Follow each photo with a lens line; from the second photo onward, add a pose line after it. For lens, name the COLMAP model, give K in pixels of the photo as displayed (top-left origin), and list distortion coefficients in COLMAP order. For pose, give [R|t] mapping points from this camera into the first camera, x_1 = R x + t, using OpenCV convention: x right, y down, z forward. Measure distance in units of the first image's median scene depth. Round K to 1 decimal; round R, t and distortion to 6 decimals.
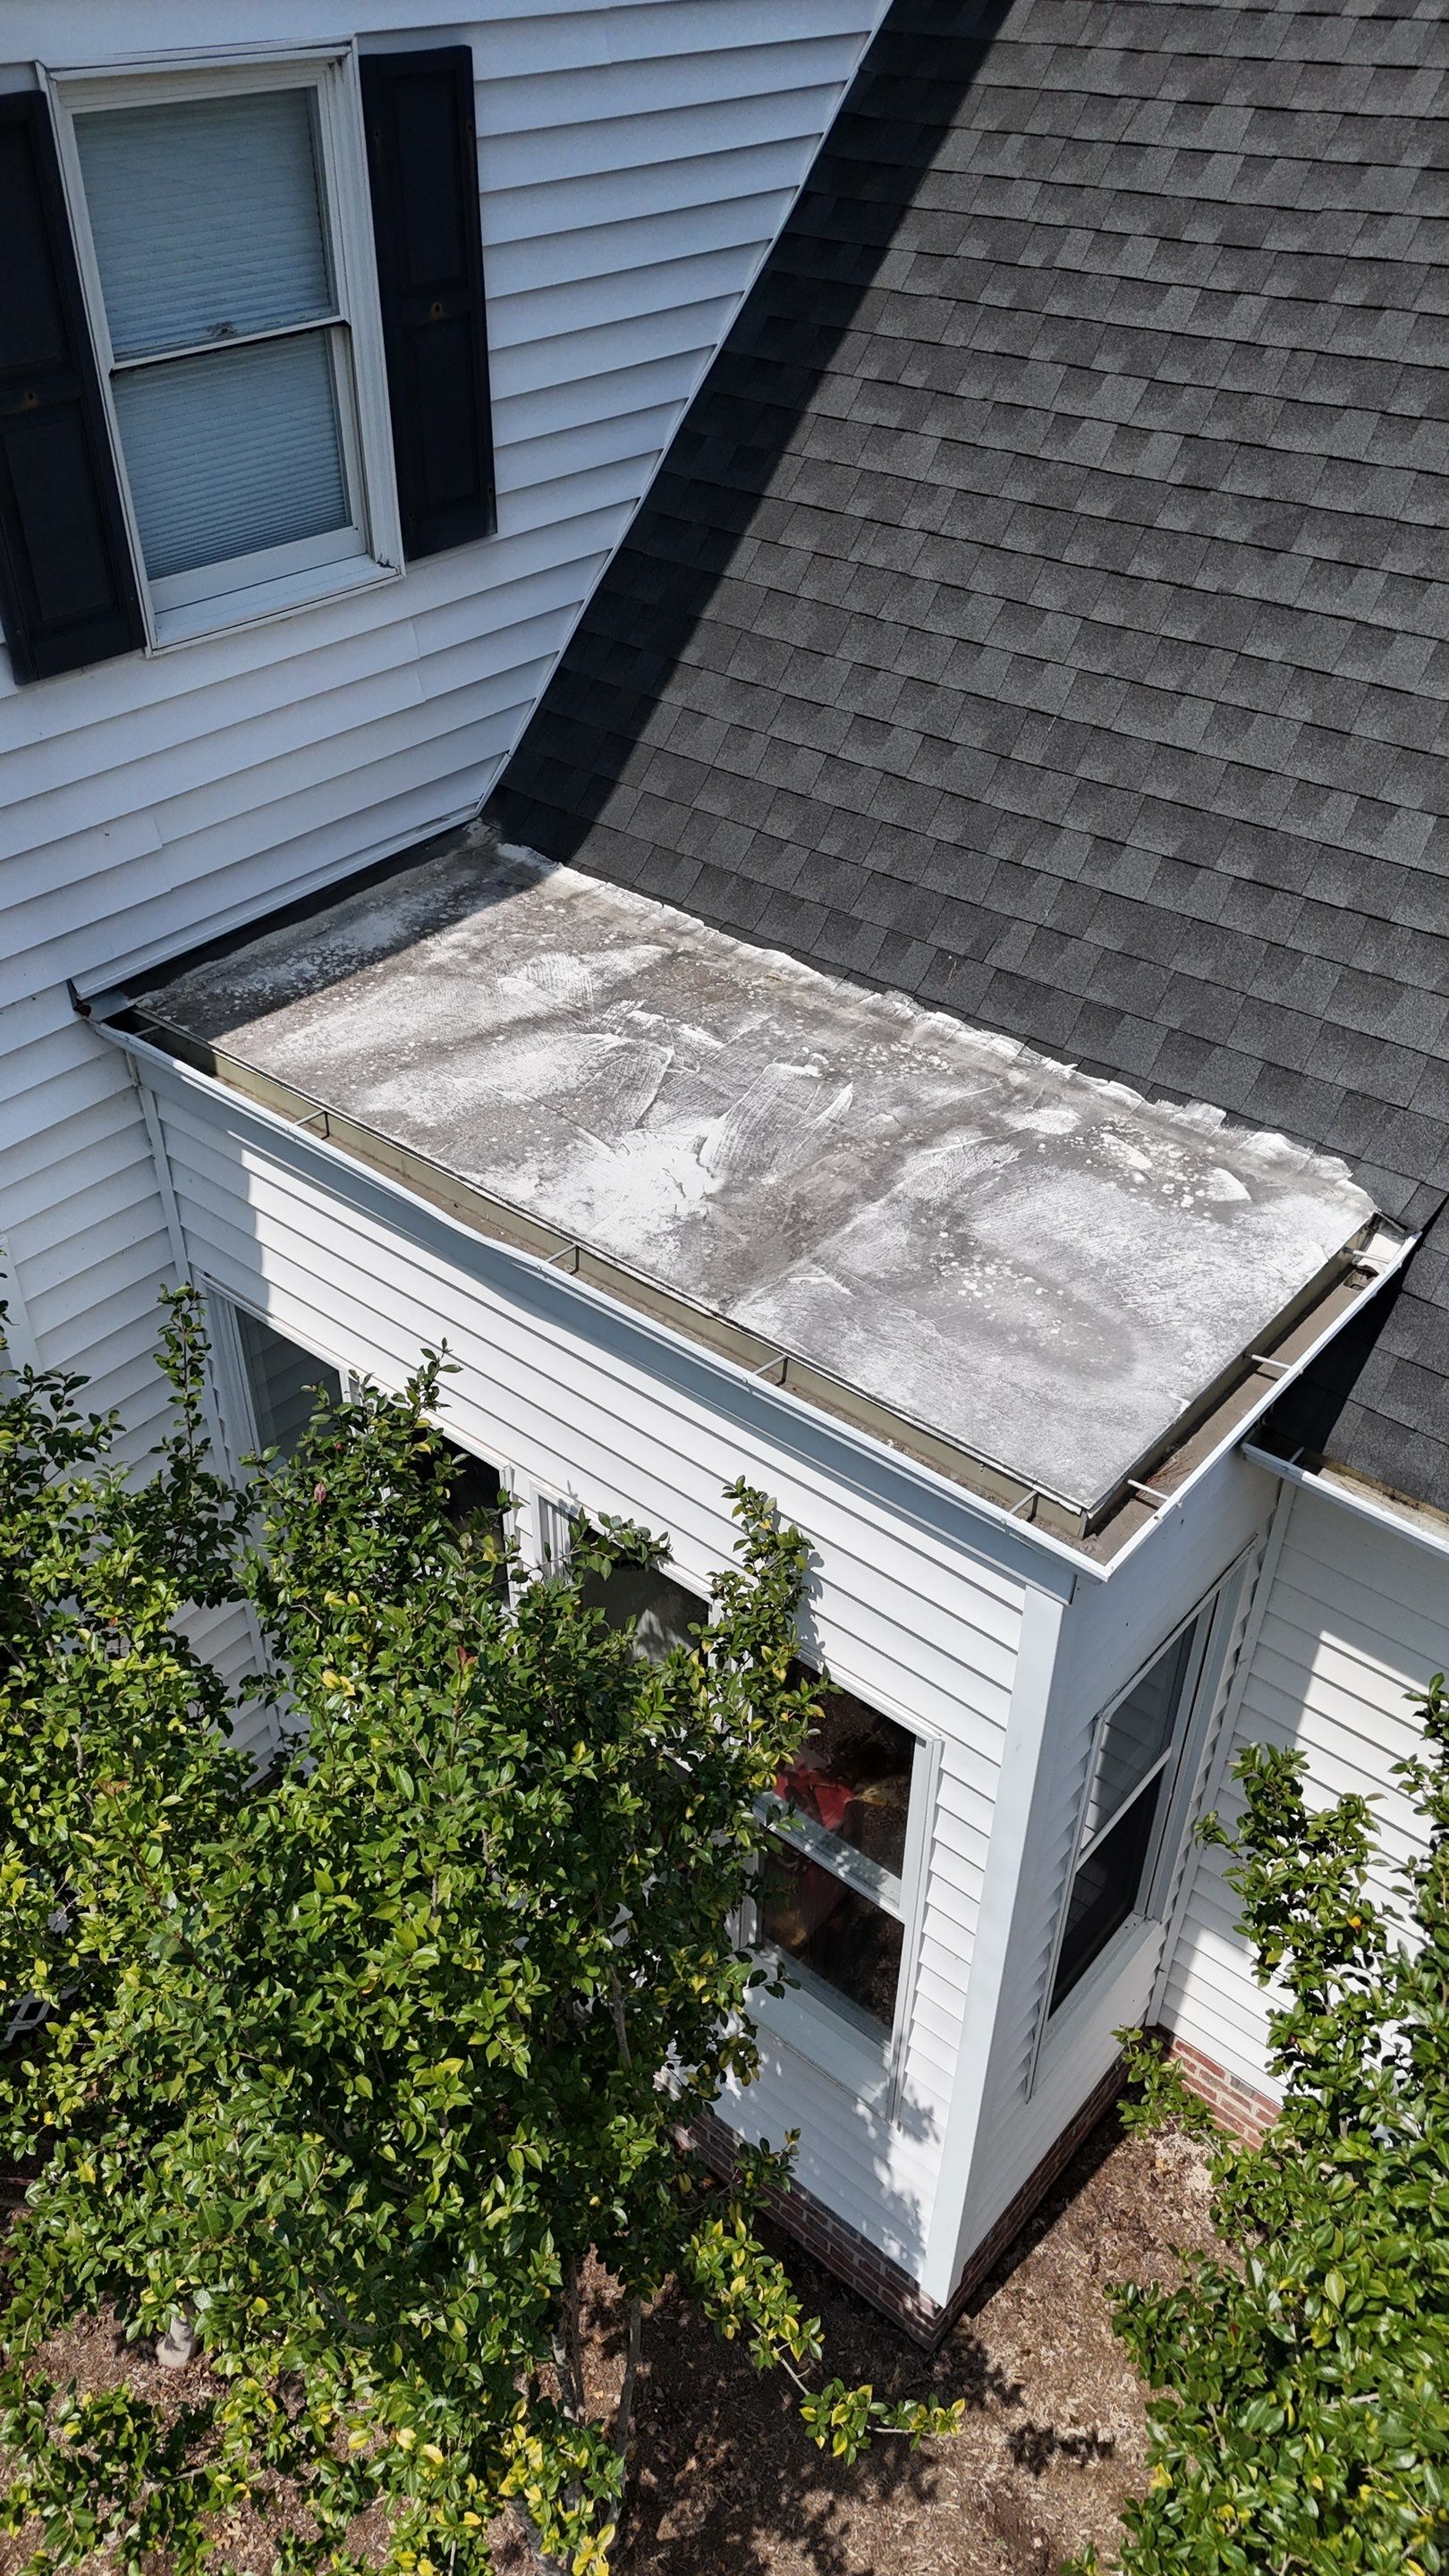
lens RADIAL K [[1901.1, 0, 715.3], [0, 1901.1, 1291.4], [0, 0, 1]] dist [0.073704, -0.072998]
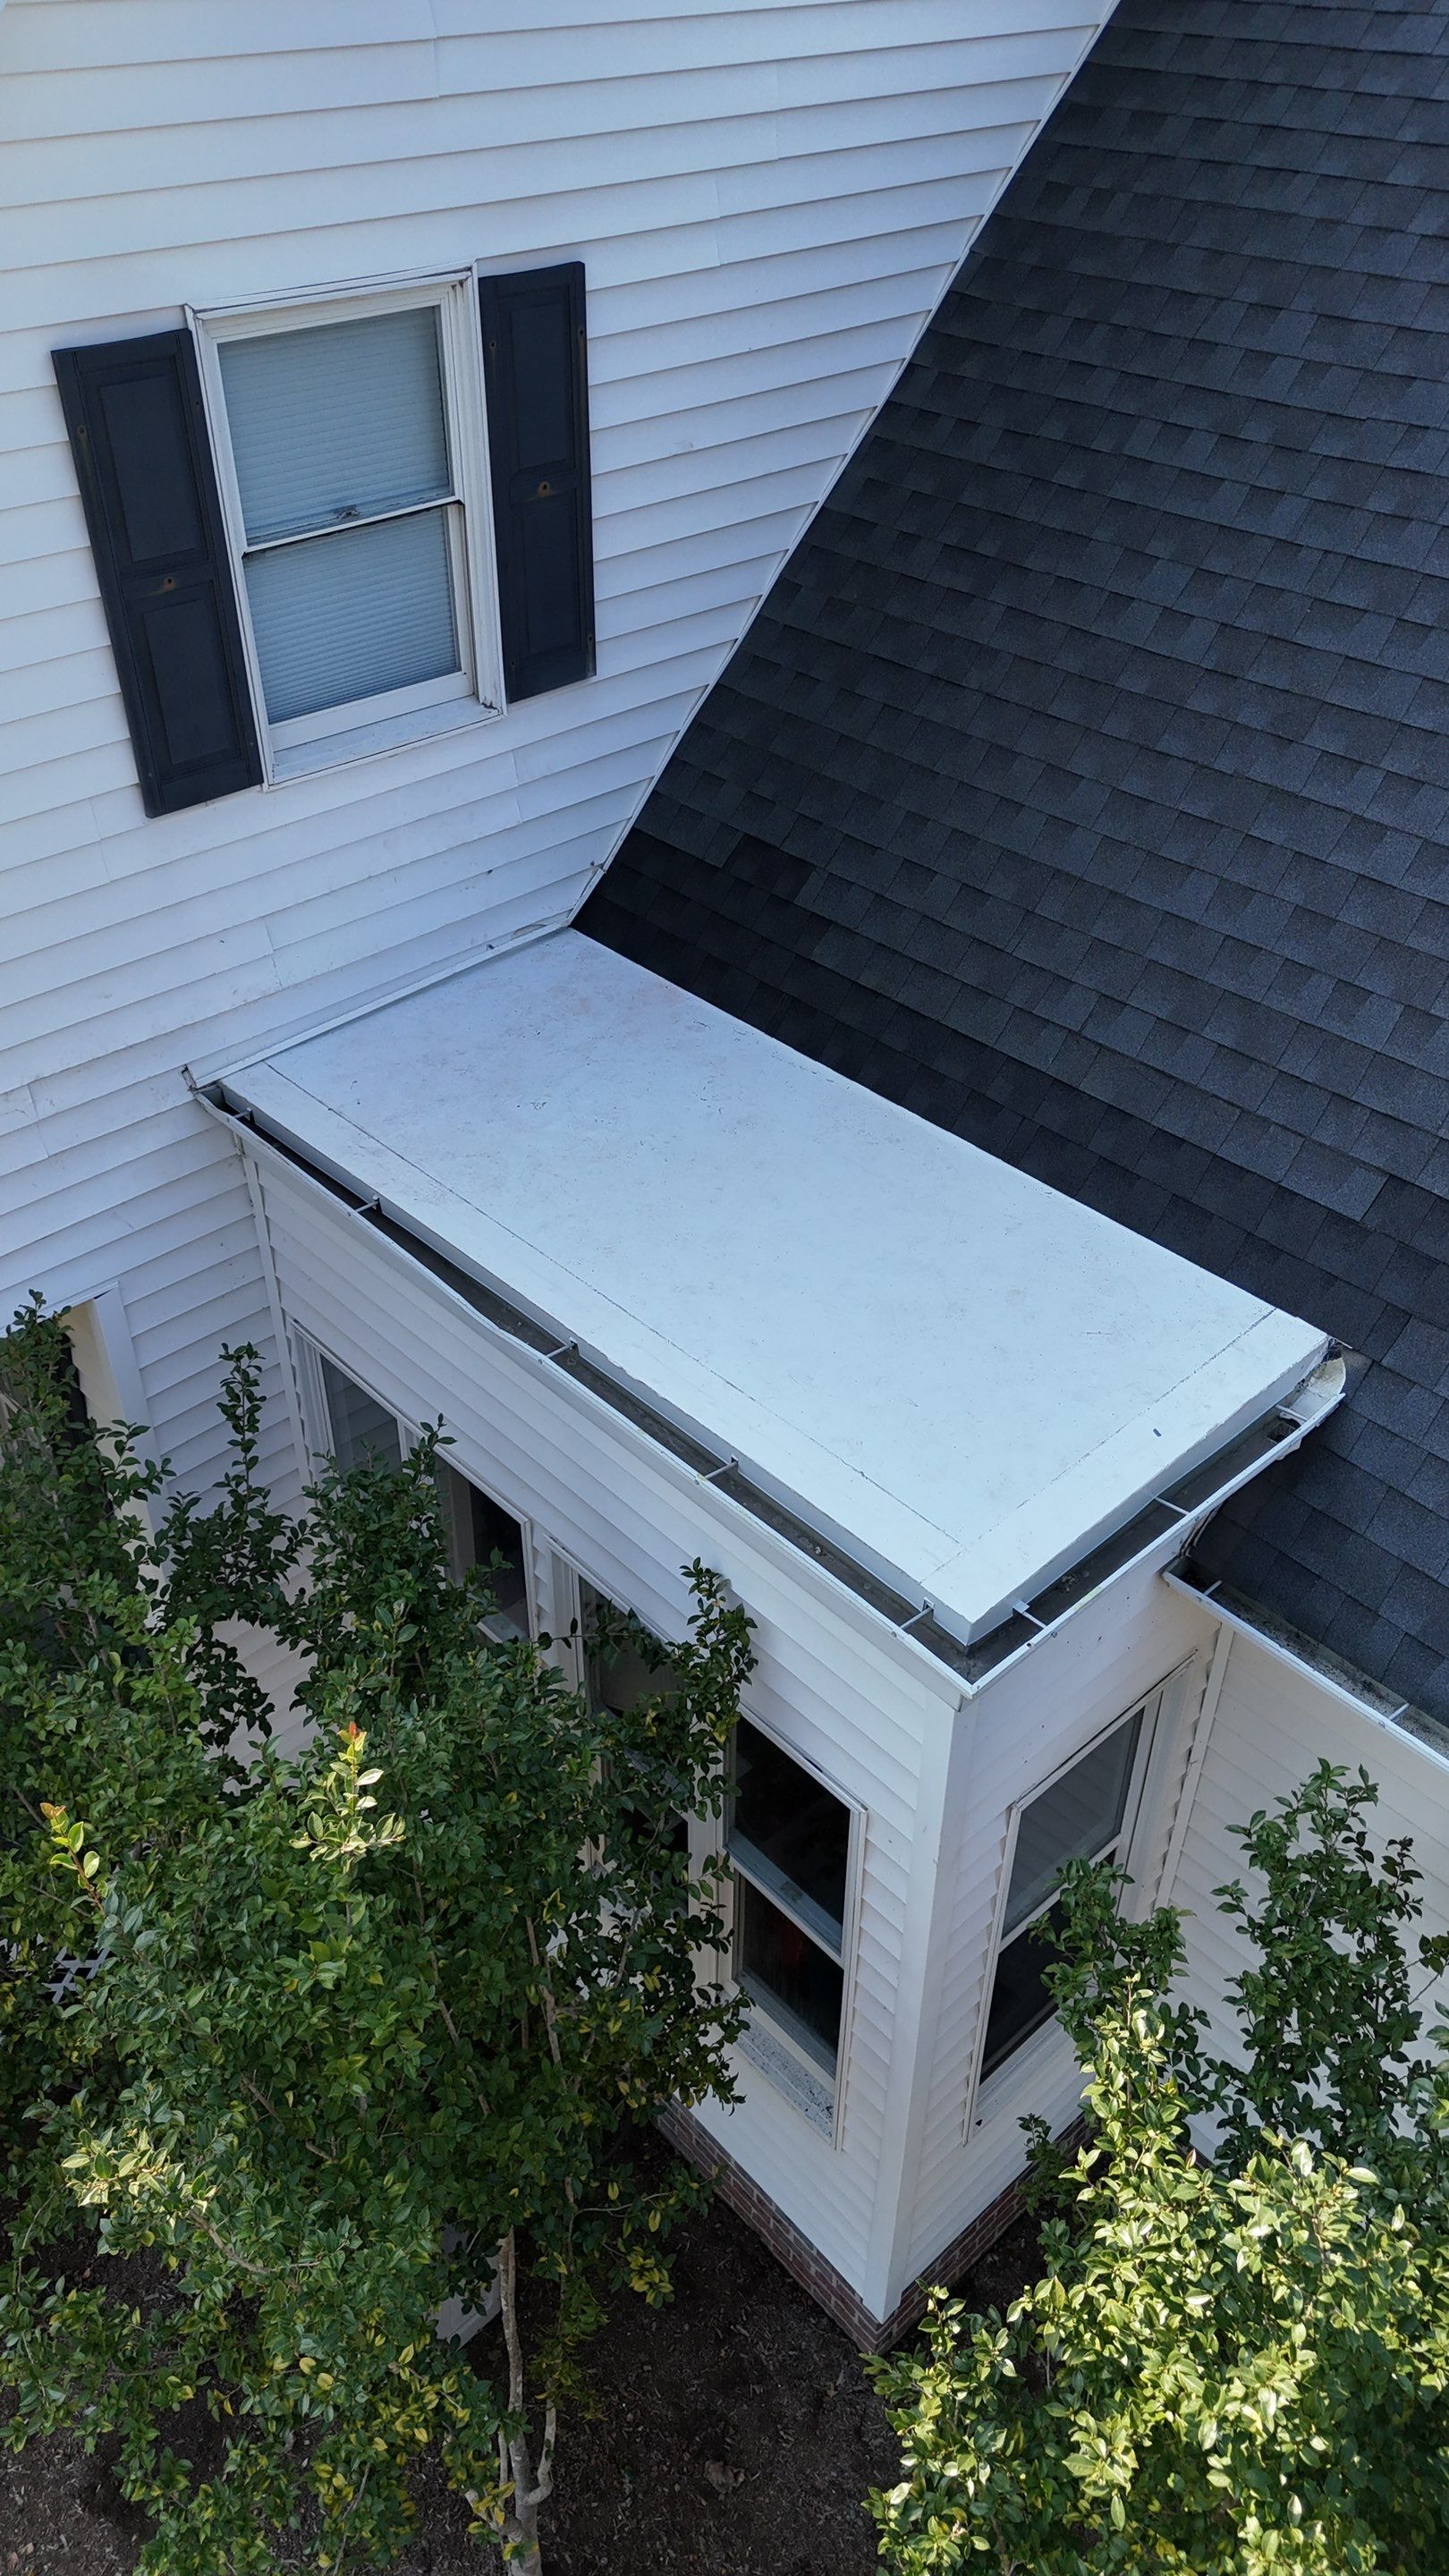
lens RADIAL K [[1901.1, 0, 715.3], [0, 1901.1, 1291.4], [0, 0, 1]] dist [0.073704, -0.072998]
pose [[0.991670, 0.077034, -0.103227, 0.102845], [-0.076660, 0.997028, 0.007591, -0.058548], [0.103505, 0.000386, 0.994629, -0.097547]]
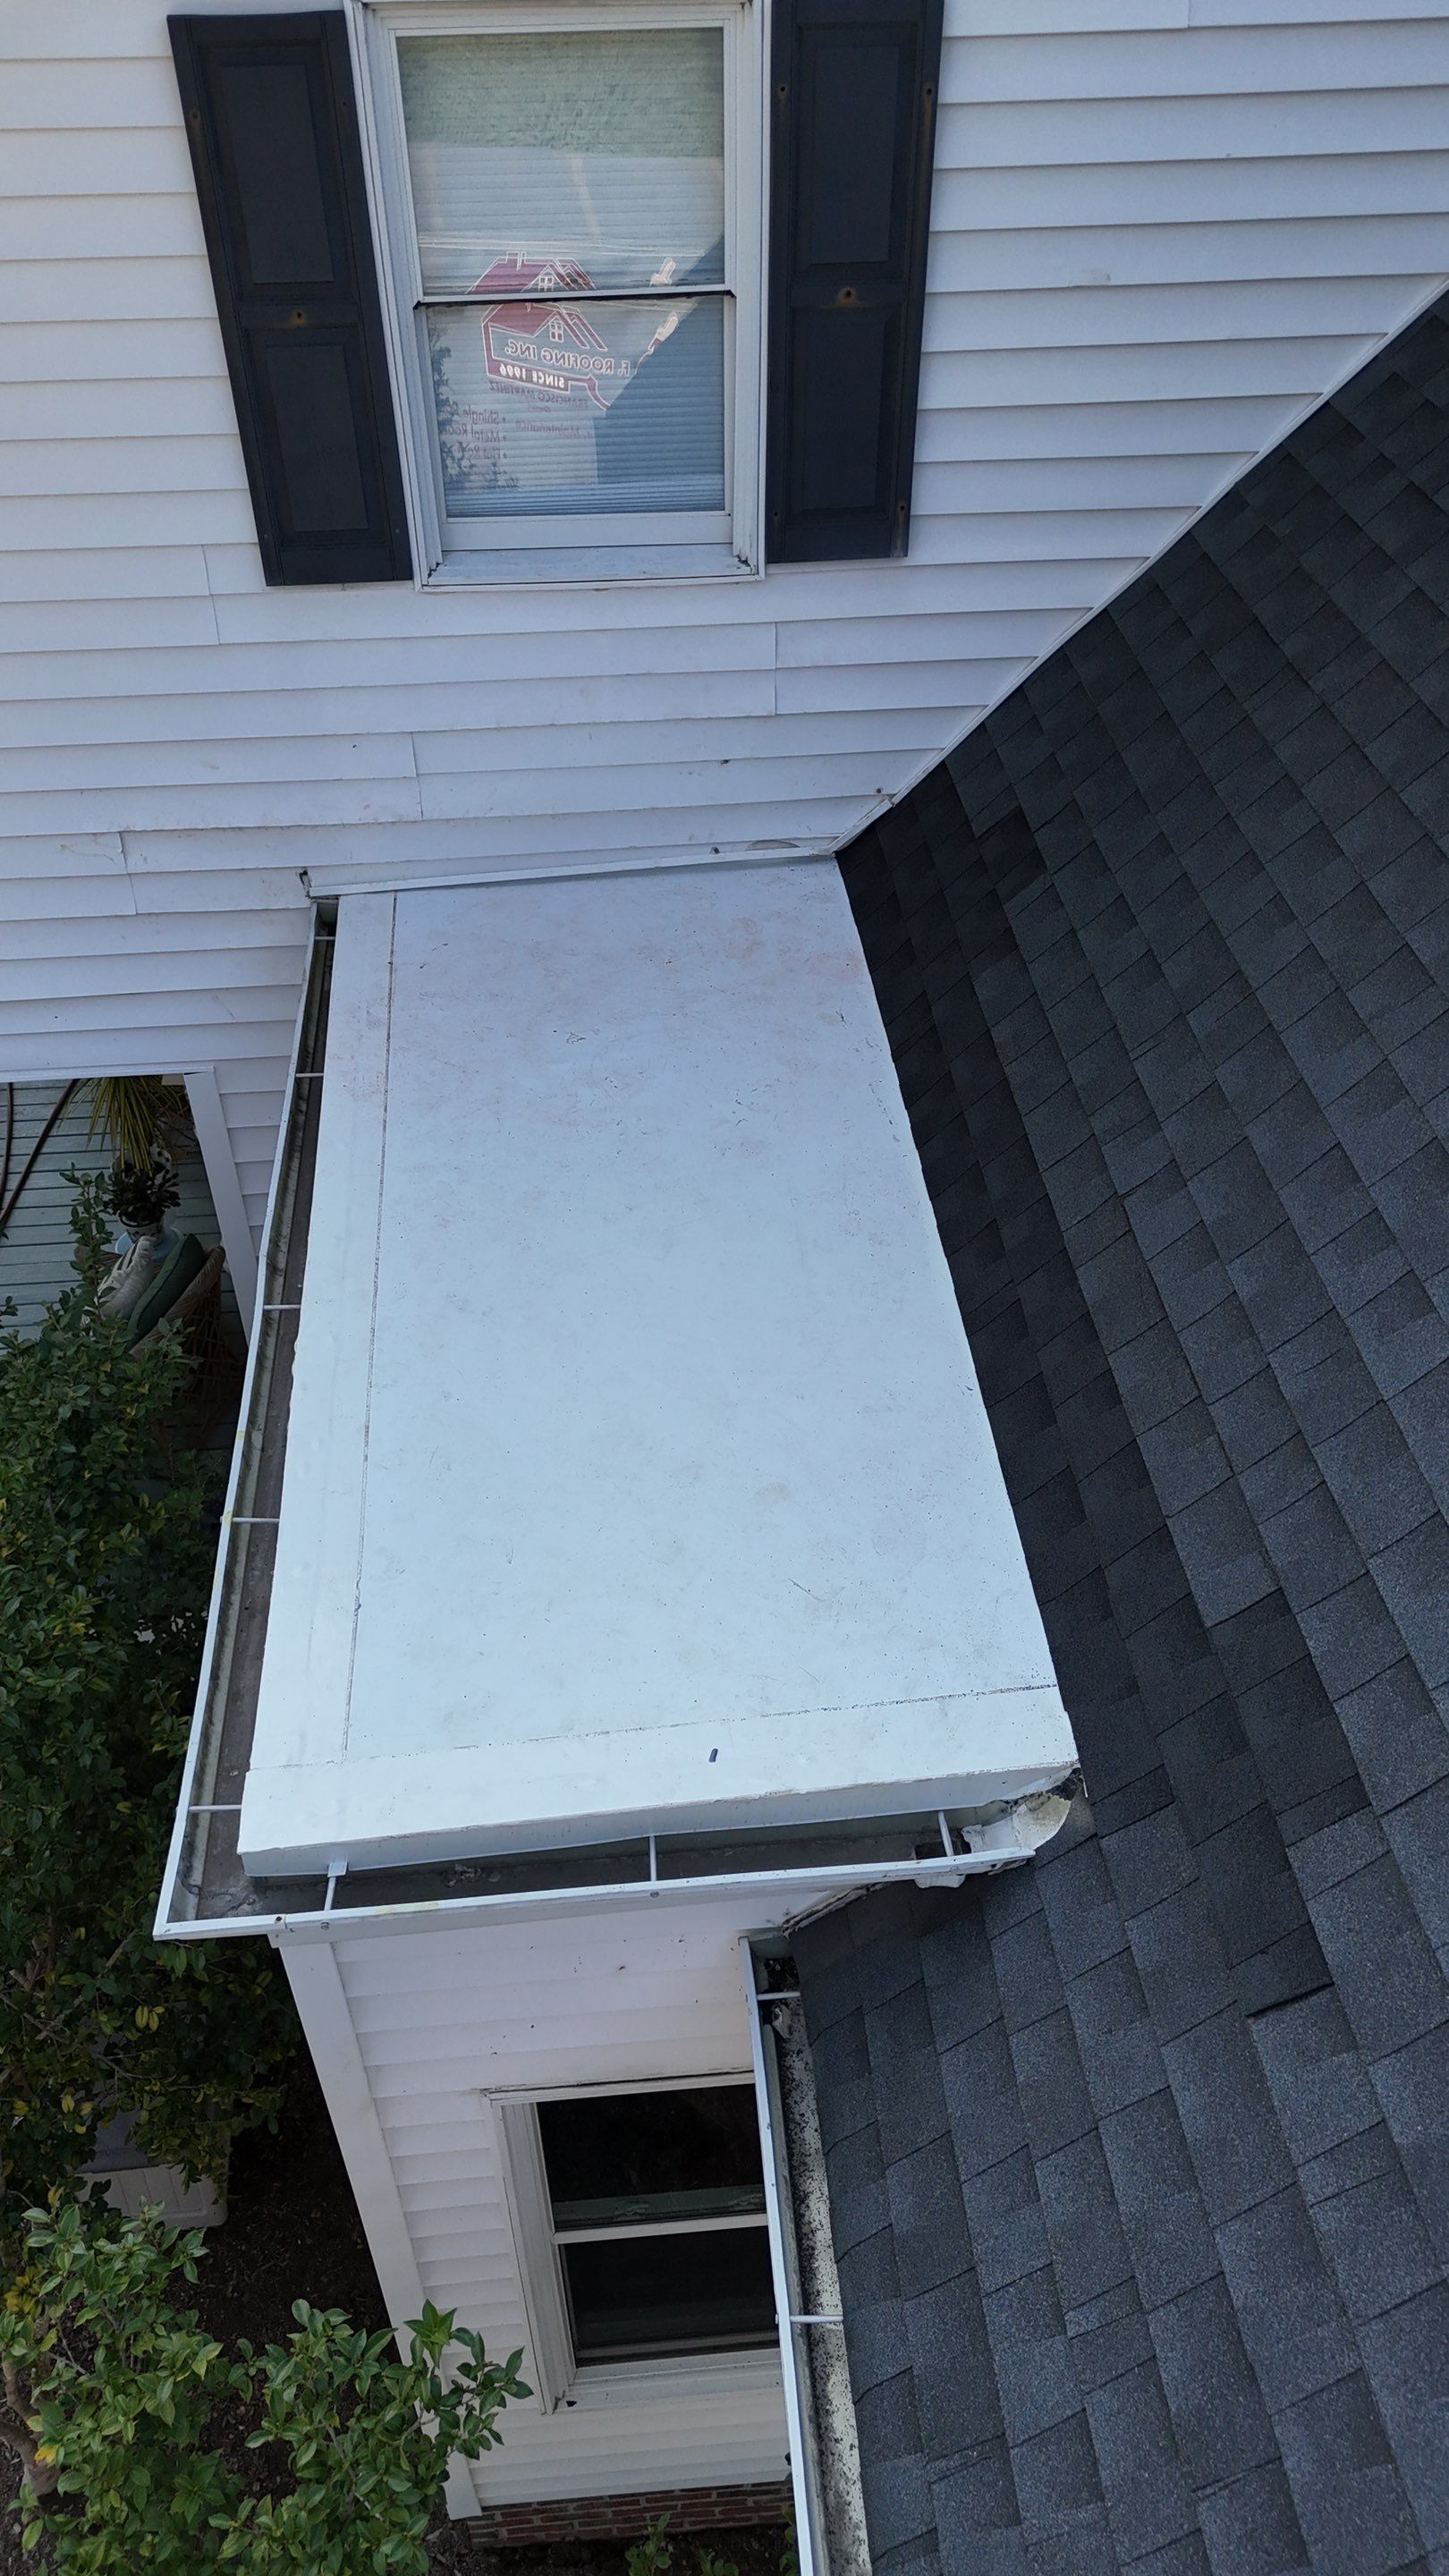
lens RADIAL K [[1901.1, 0, 715.3], [0, 1901.1, 1291.4], [0, 0, 1]] dist [0.073704, -0.072998]
pose [[0.708657, 0.461369, -0.533801, 0.474686], [-0.424072, 0.883186, 0.200361, -0.255345], [0.563886, 0.084383, 0.821530, 0.282781]]
